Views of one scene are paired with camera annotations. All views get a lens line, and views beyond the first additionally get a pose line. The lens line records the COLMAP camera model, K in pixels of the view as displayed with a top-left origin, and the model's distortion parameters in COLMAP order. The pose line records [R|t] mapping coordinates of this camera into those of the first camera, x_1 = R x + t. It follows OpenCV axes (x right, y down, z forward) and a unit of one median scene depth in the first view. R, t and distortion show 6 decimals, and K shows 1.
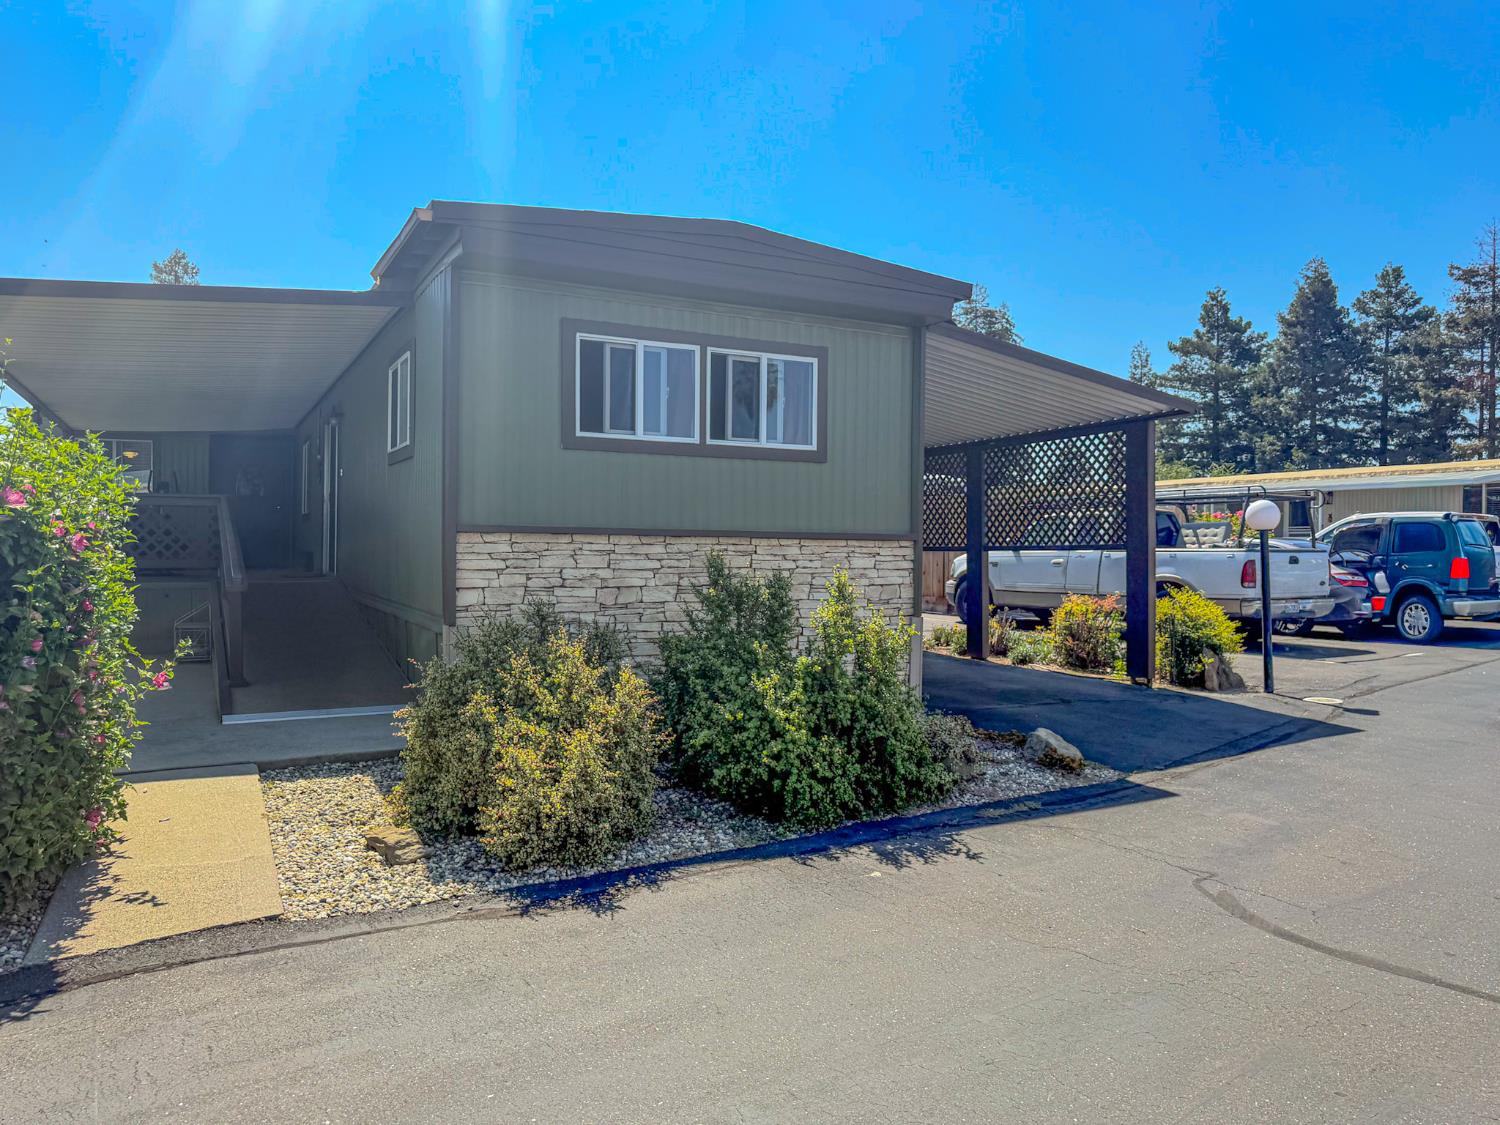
lens RADIAL K [[1057.8, 0, 750.0], [0, 1057.8, 562.5], [0, 0, 1]] dist [-0.003936, -0.026800]
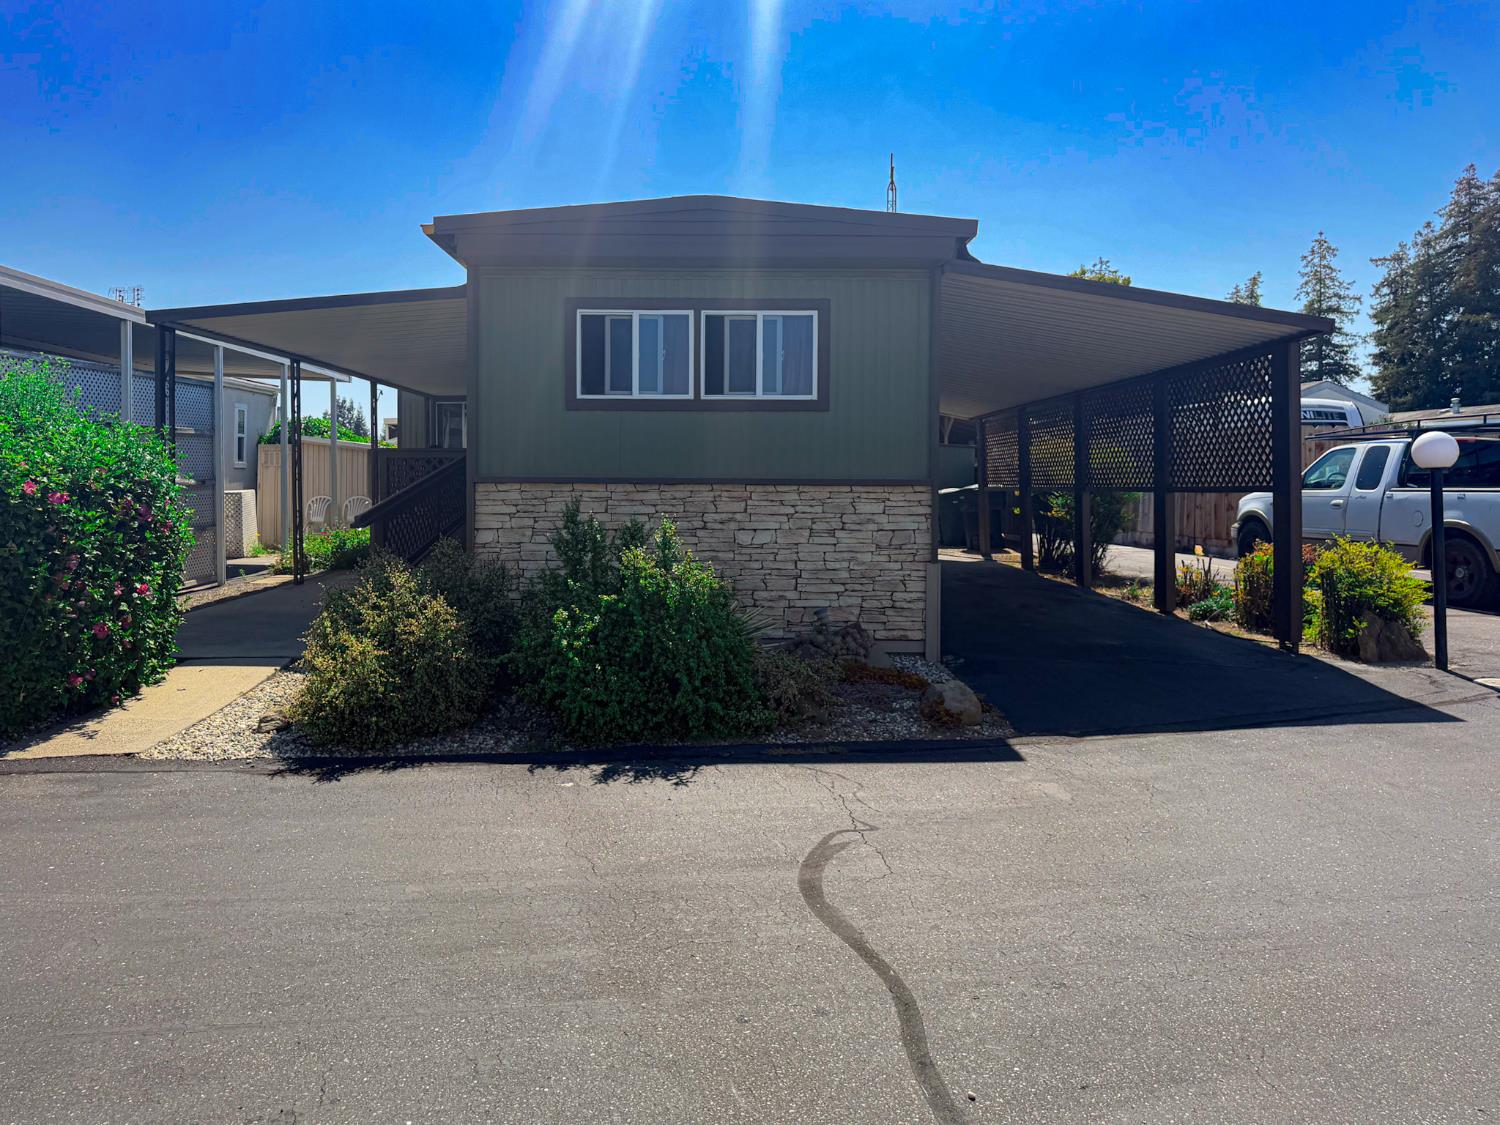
lens RADIAL K [[1077.1, 0, 750.9], [0, 1077.1, 505.3], [0, 0, 1]] dist [-0.006357, -0.000960]
pose [[0.893489, 0.003084, -0.449074, 0.506829], [-0.000412, 0.999982, 0.006049, -0.009391], [0.449084, -0.005220, 0.893474, 0.028814]]
